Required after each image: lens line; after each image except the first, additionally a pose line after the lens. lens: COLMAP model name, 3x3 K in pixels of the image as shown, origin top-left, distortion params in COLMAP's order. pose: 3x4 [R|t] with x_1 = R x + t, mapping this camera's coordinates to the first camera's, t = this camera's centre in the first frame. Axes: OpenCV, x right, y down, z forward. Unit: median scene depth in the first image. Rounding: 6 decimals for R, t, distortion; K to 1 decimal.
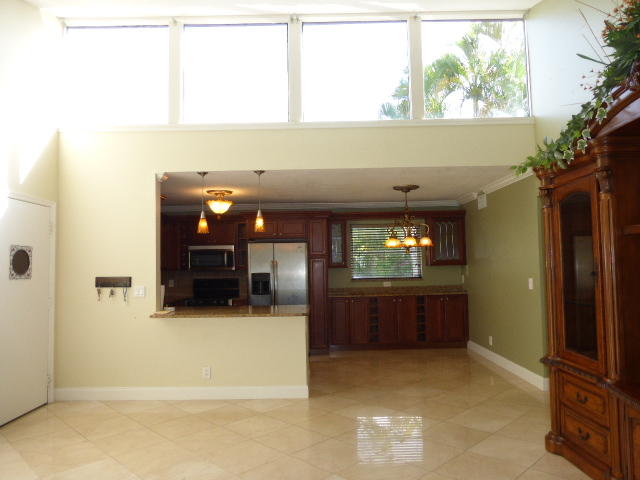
lens RADIAL K [[458.7, 0, 318.4], [0, 458.7, 244.2], [0, 0, 1]] dist [-0.036777, 0.006699]
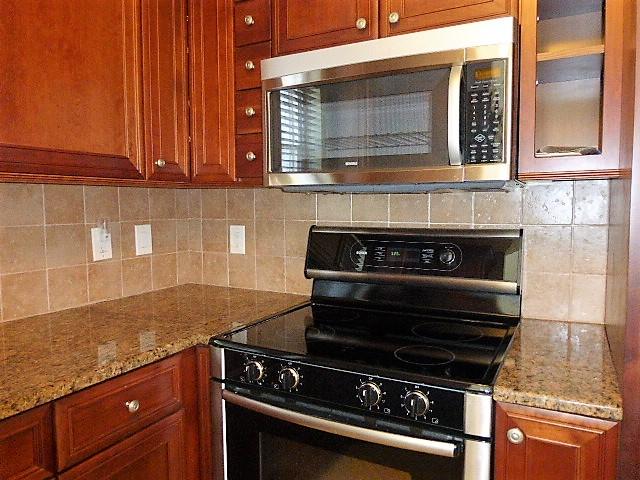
lens RADIAL K [[466.5, 0, 320.0], [0, 466.5, 240.0], [0, 0, 1]] dist [-0.007357, -0.002966]
pose [[0.877593, 0.048154, -0.476982, -0.163849], [0.011938, 0.992439, 0.122156, 0.057108], [0.479258, -0.112897, 0.870382, 0.831883]]
